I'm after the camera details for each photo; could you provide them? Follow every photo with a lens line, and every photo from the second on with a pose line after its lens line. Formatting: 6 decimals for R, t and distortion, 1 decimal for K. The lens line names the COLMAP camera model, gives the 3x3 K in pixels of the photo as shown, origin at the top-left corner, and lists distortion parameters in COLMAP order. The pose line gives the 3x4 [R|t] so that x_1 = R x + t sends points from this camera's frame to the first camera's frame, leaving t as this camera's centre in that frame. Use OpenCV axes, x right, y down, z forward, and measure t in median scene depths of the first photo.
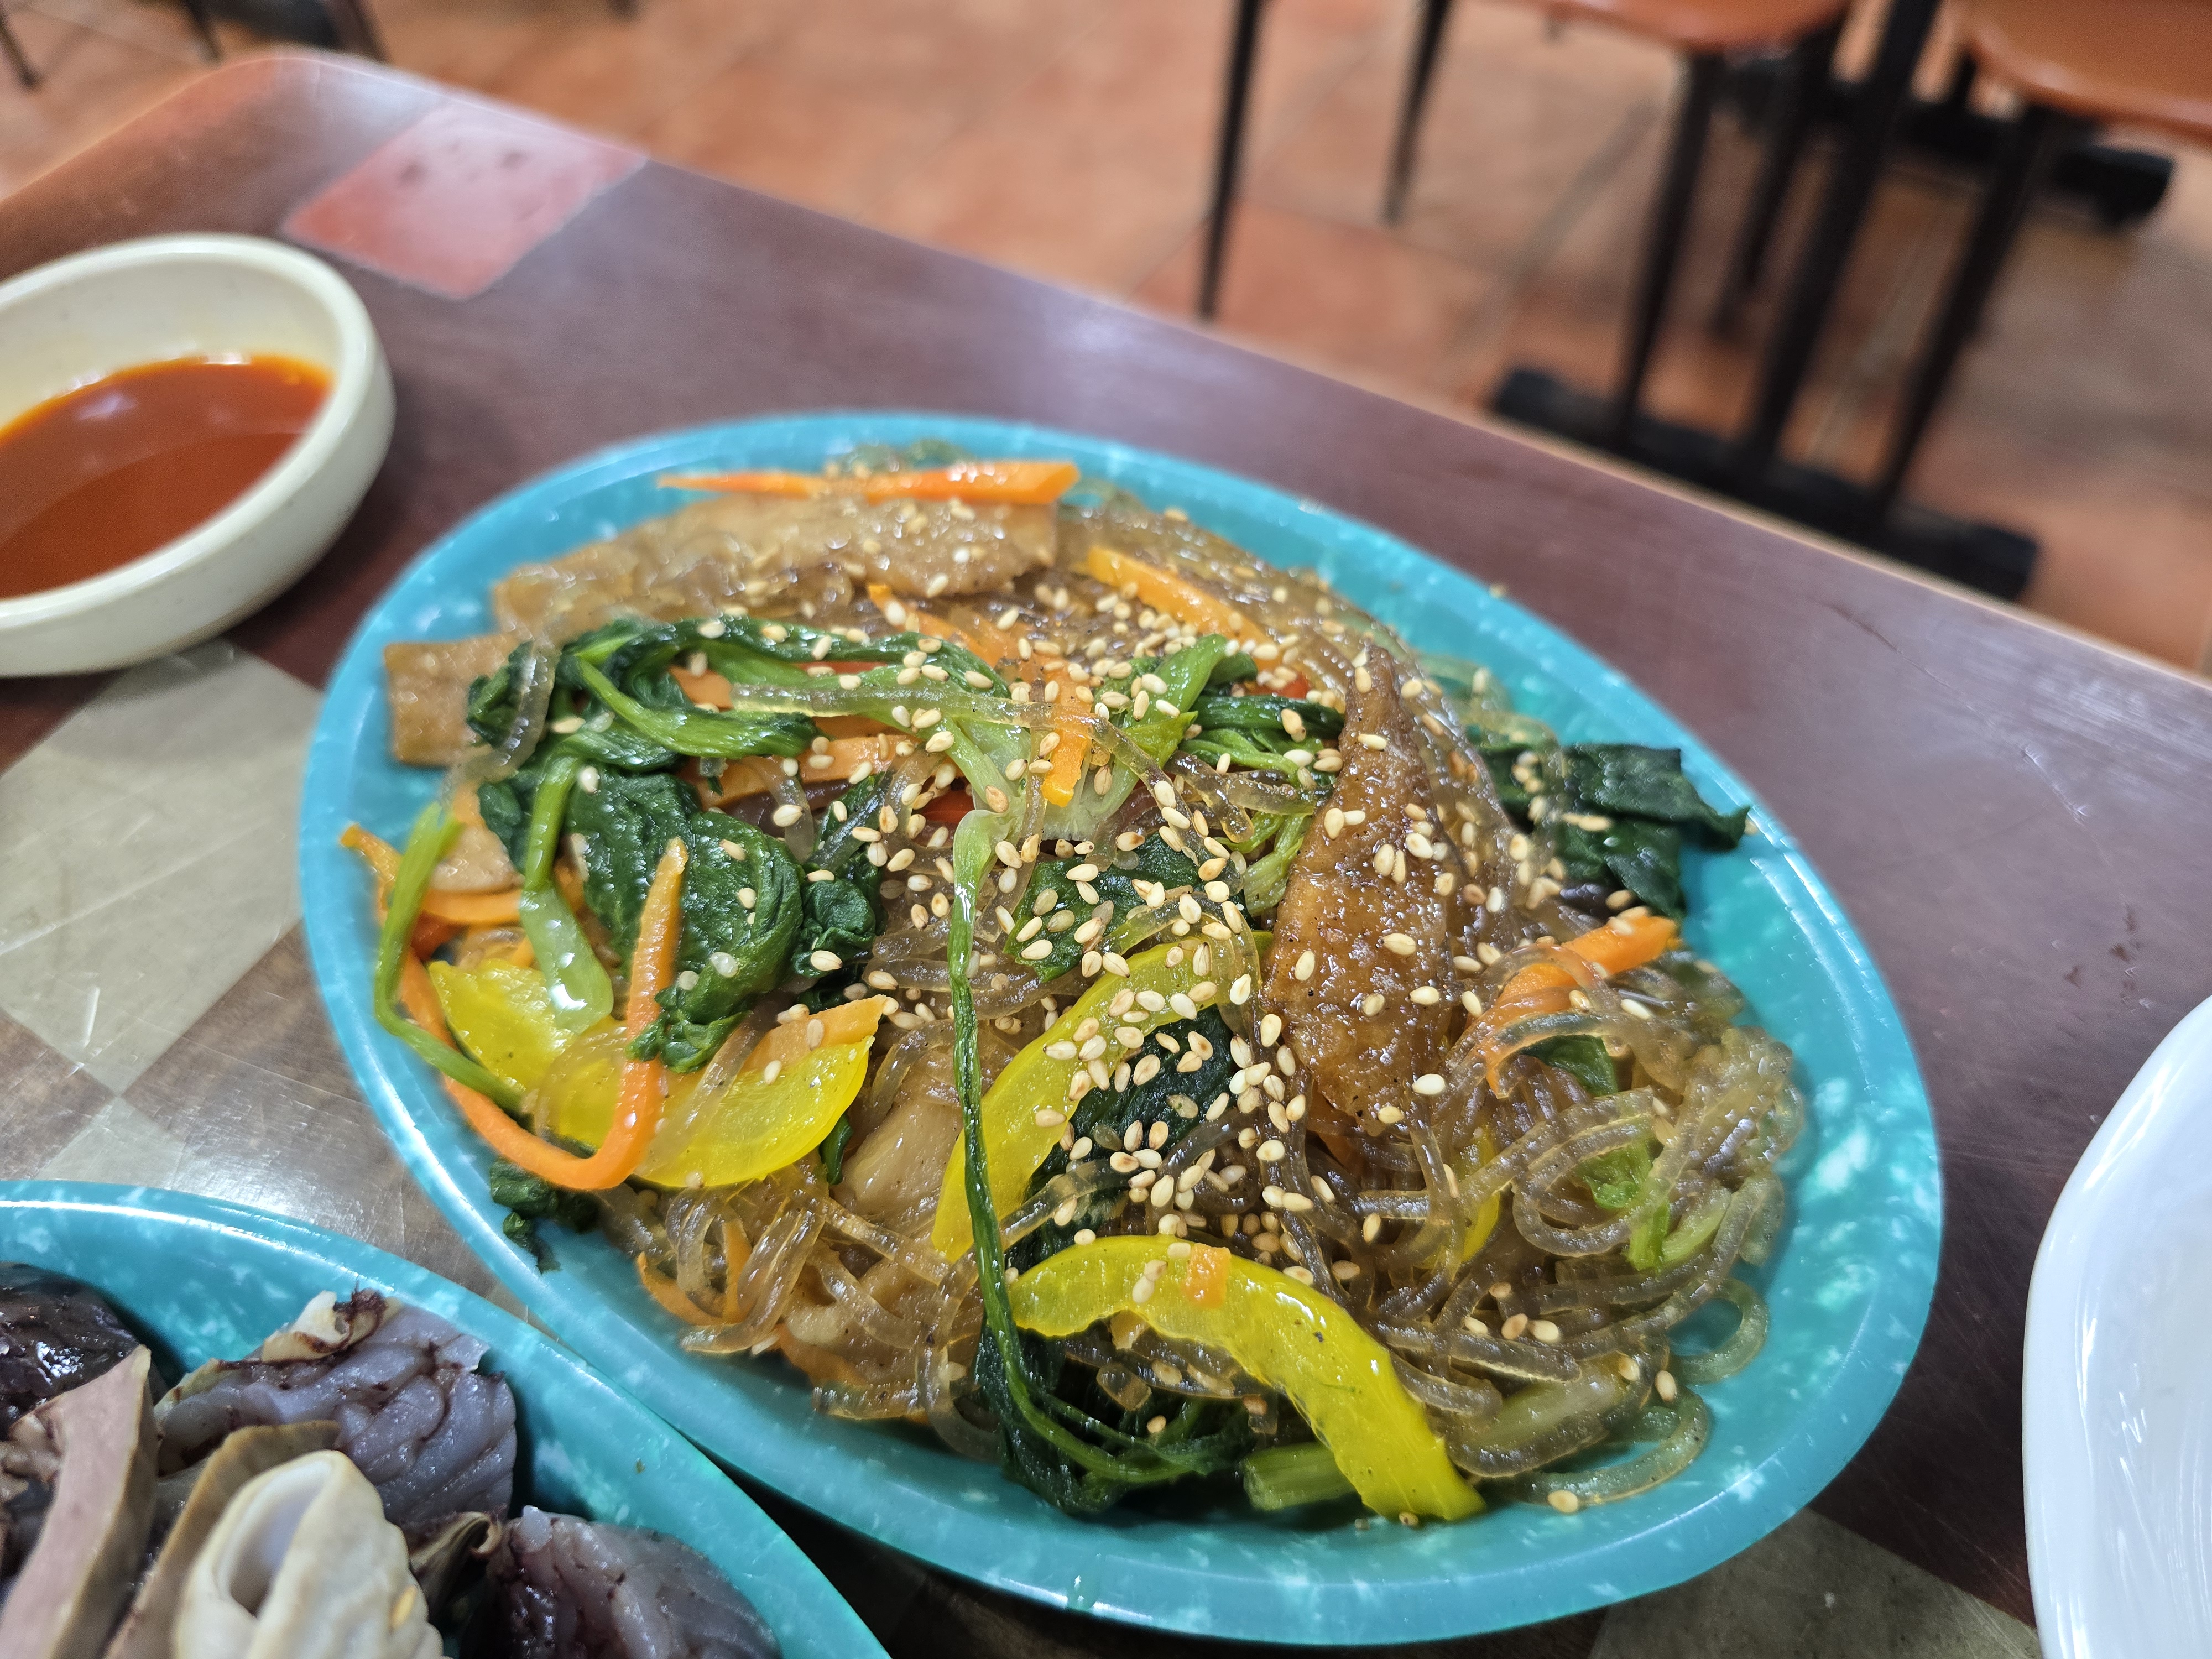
lens RADIAL K [[1475.5, 0, 1112.1], [0, 1475.5, 826.9], [0, 0, 1]] dist [-0.034369, -0.003543]
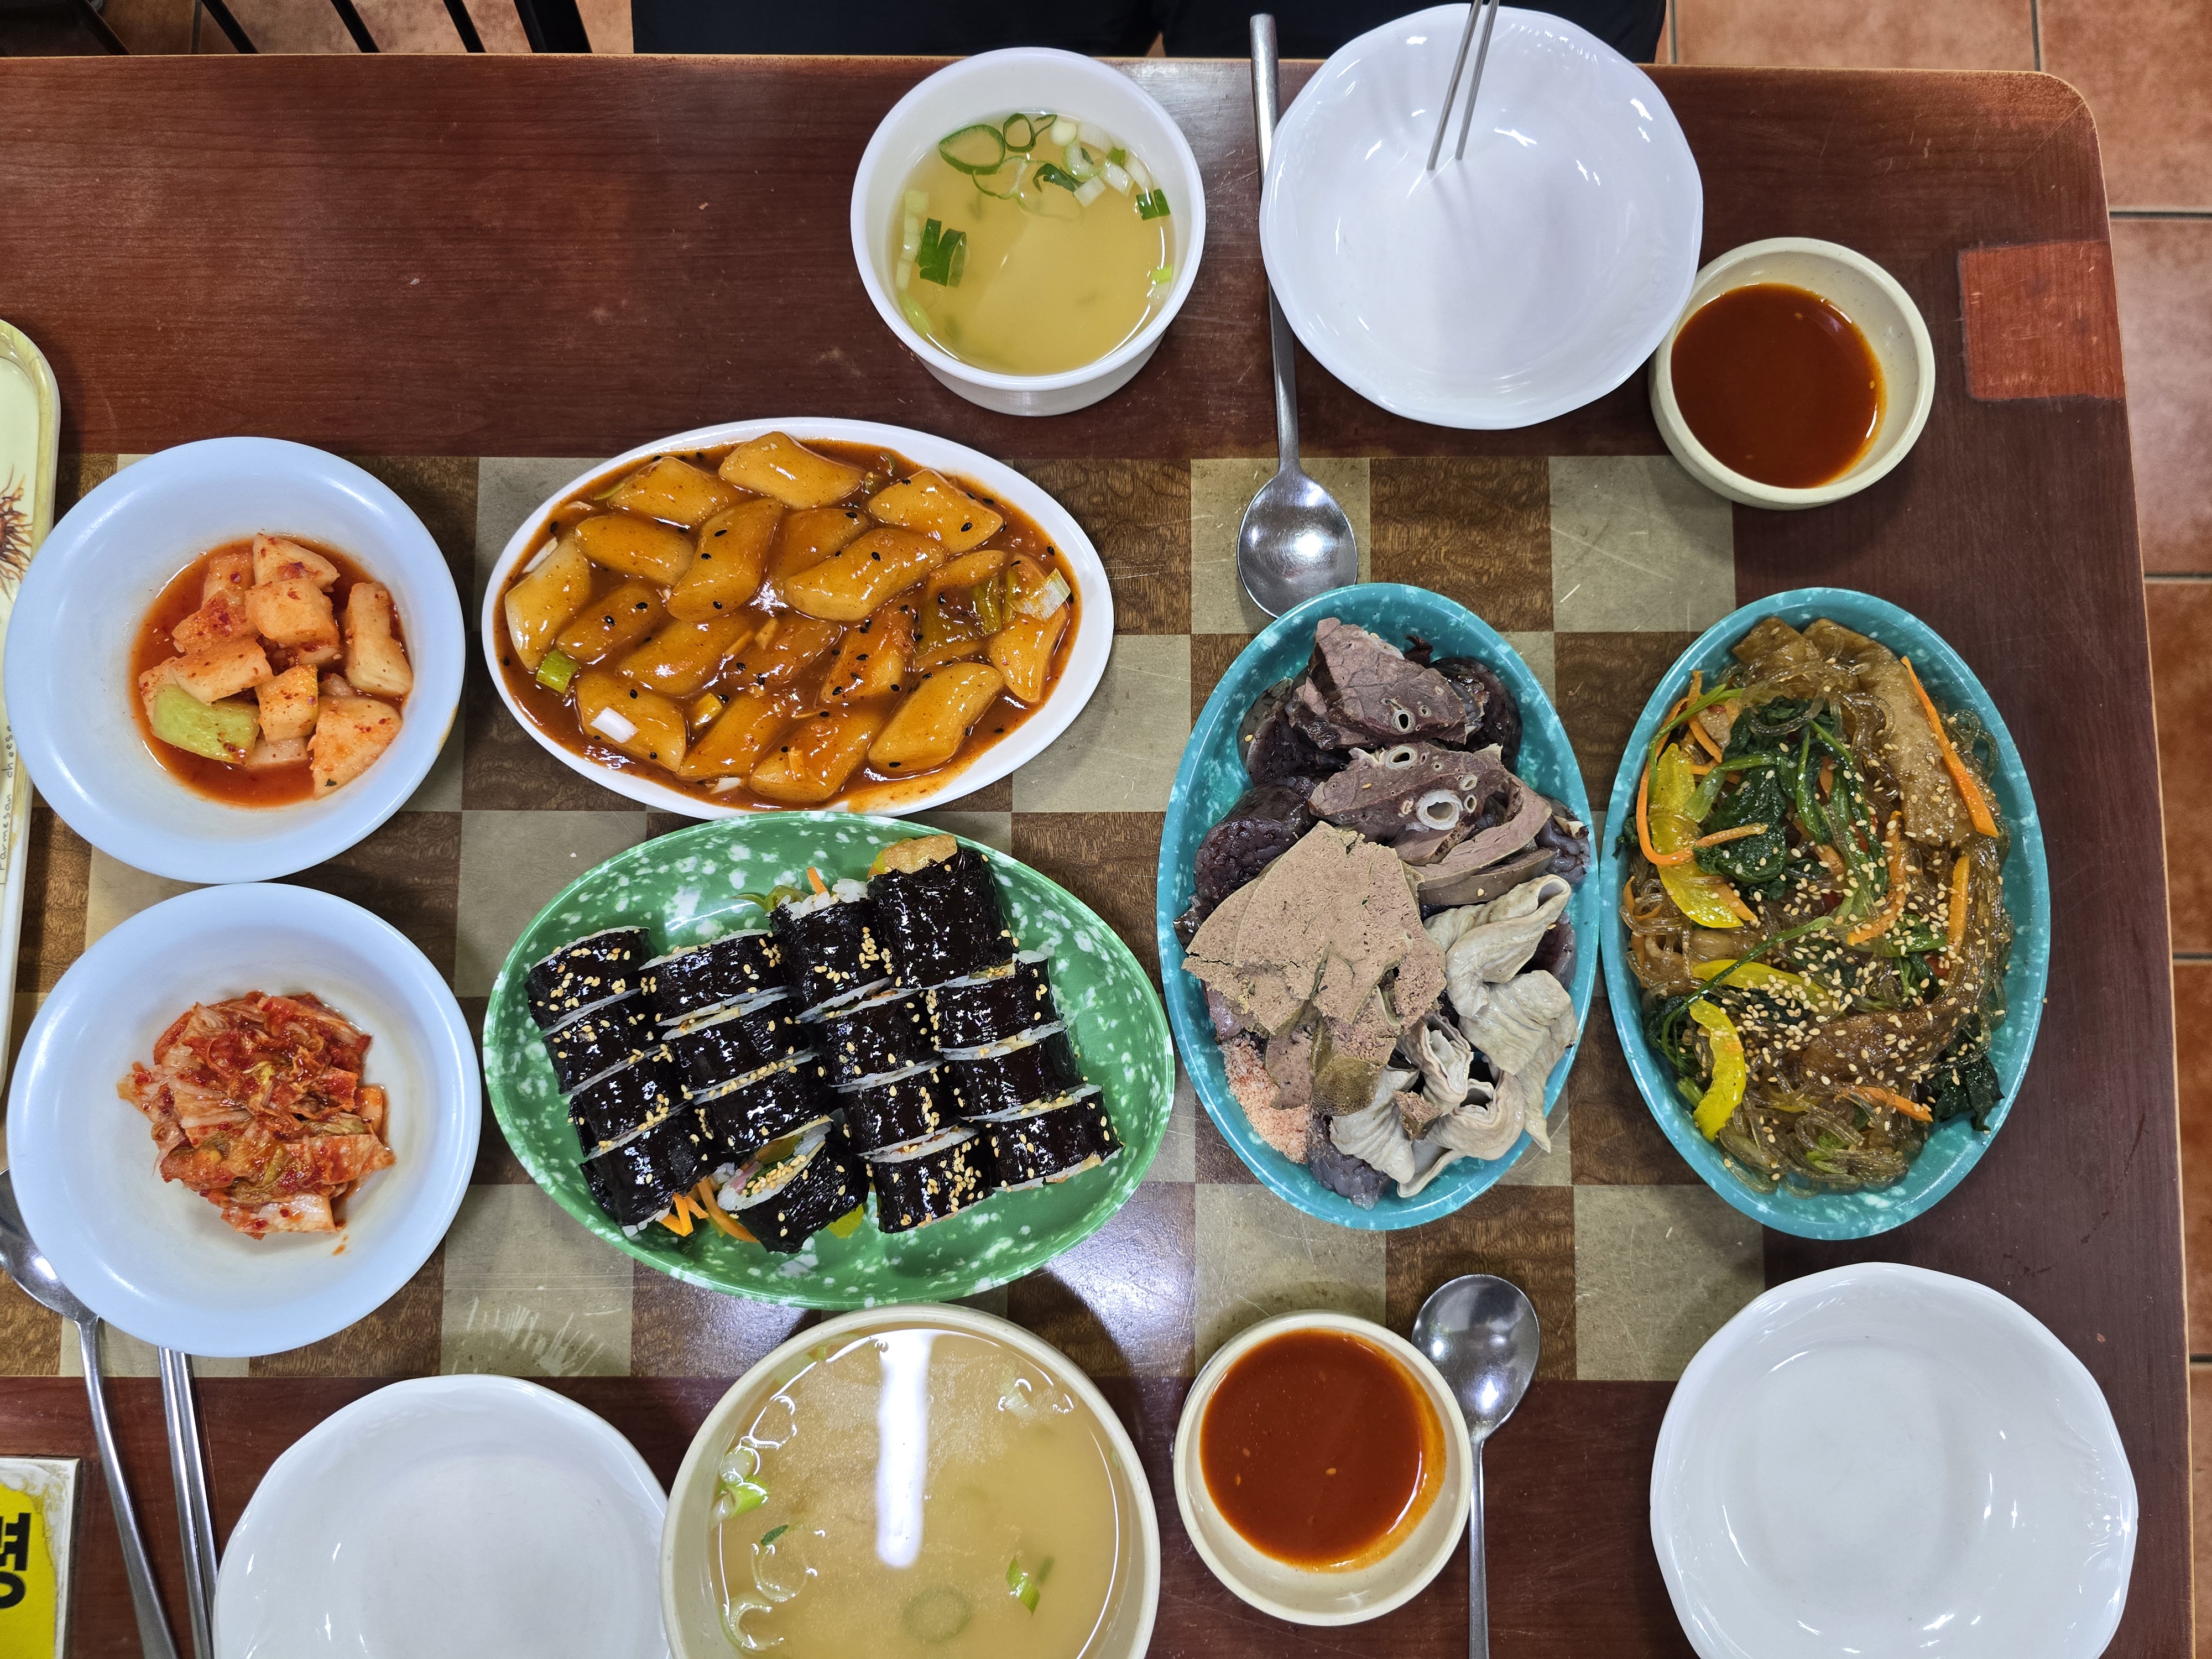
lens RADIAL K [[1475.5, 0, 1111.9], [0, 1475.5, 826.7], [0, 0, 1]] dist [-0.034369, -0.003543]
pose [[0.537156, 0.843102, -0.025342, -0.967182], [-0.675743, 0.448122, 0.585285, -0.853343], [0.504811, -0.297264, 0.810432, -2.104422]]
